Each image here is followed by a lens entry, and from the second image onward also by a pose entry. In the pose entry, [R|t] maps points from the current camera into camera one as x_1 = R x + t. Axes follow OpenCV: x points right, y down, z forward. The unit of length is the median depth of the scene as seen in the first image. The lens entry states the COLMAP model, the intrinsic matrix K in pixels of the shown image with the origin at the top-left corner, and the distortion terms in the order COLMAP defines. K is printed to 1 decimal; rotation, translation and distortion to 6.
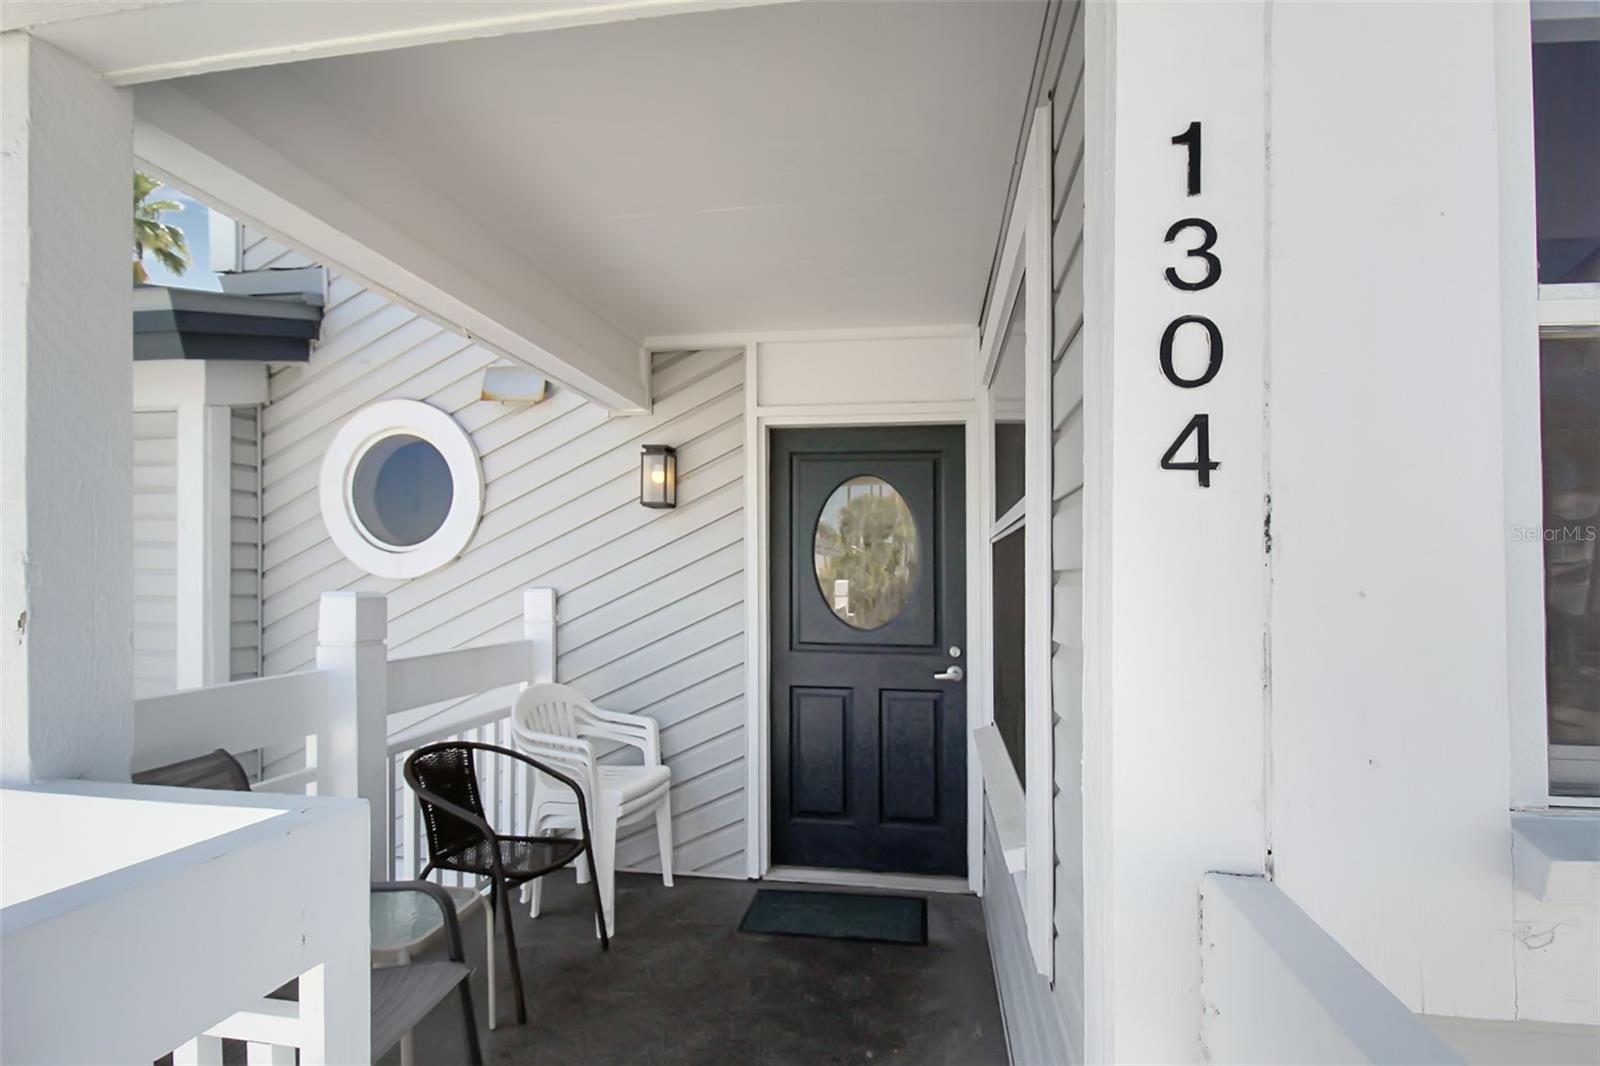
lens RADIAL K [[767.1, 0, 812.5], [0, 767.1, 527.8], [0, 0, 1]] dist [-0.001404, -0.000700]
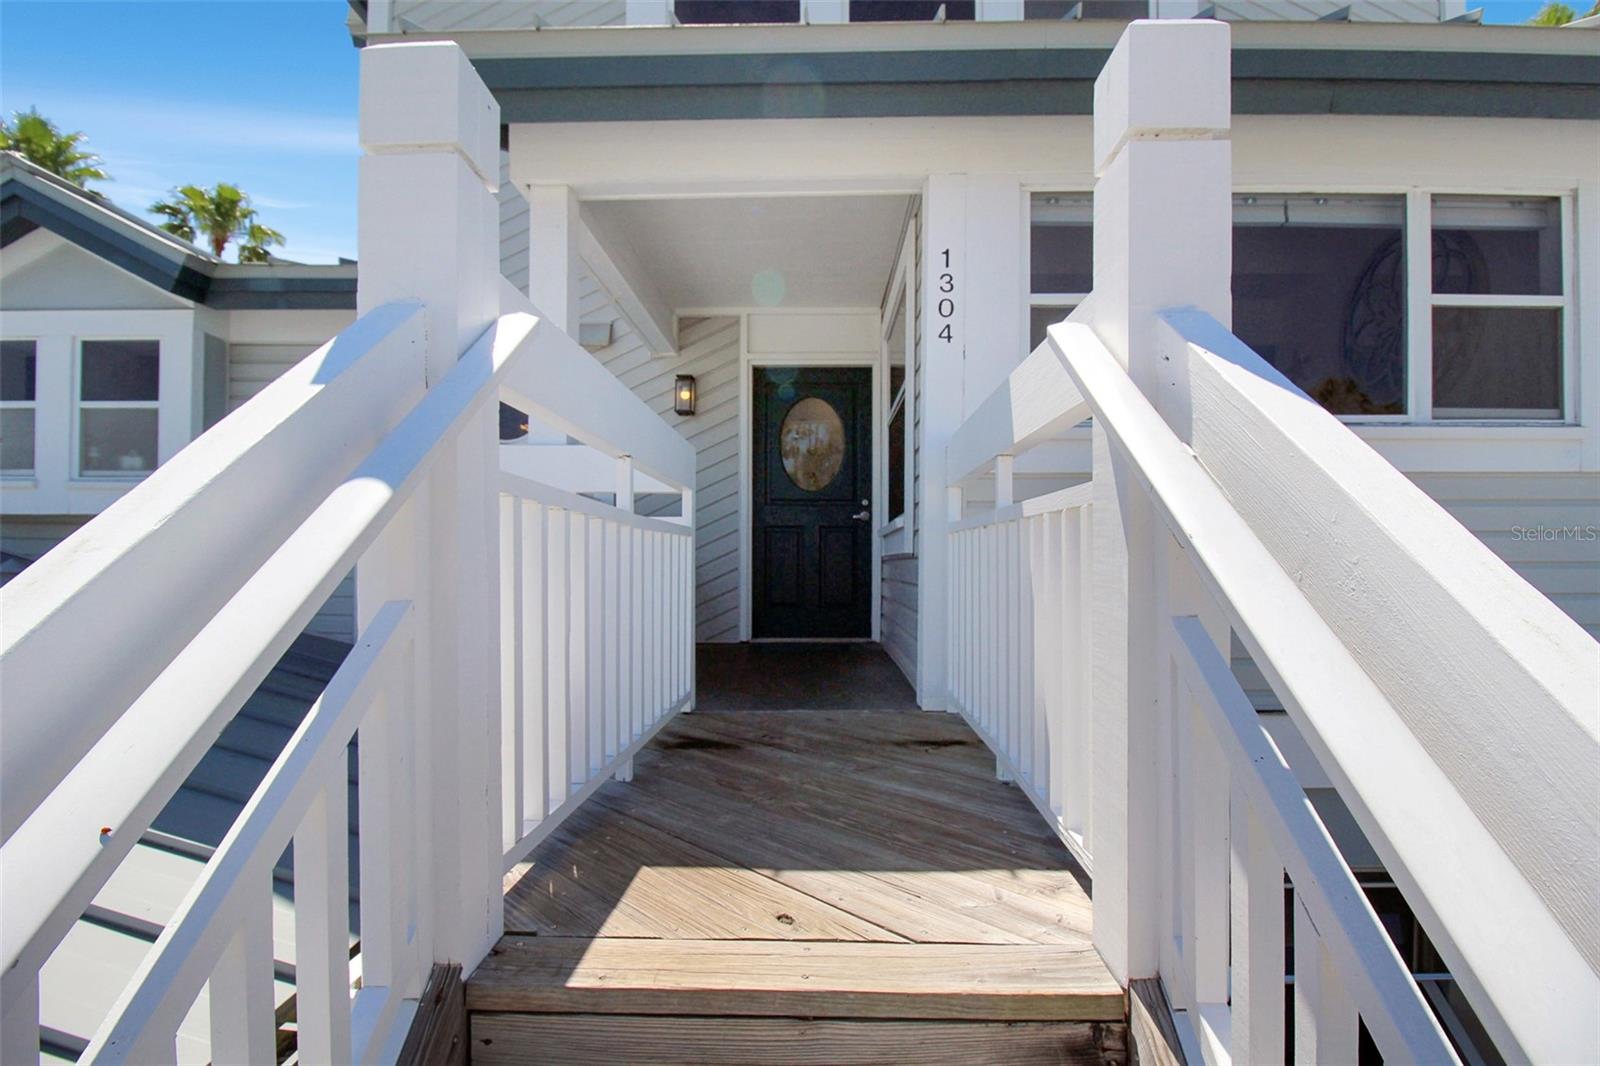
lens RADIAL K [[767.1, 0, 812.5], [0, 767.1, 527.8], [0, 0, 1]] dist [-0.001404, -0.000700]
pose [[0.989139, 0.004429, 0.146915, -0.174164], [-0.005744, 0.999947, 0.008531, 0.200288], [-0.146869, -0.009282, 0.989112, -0.645855]]
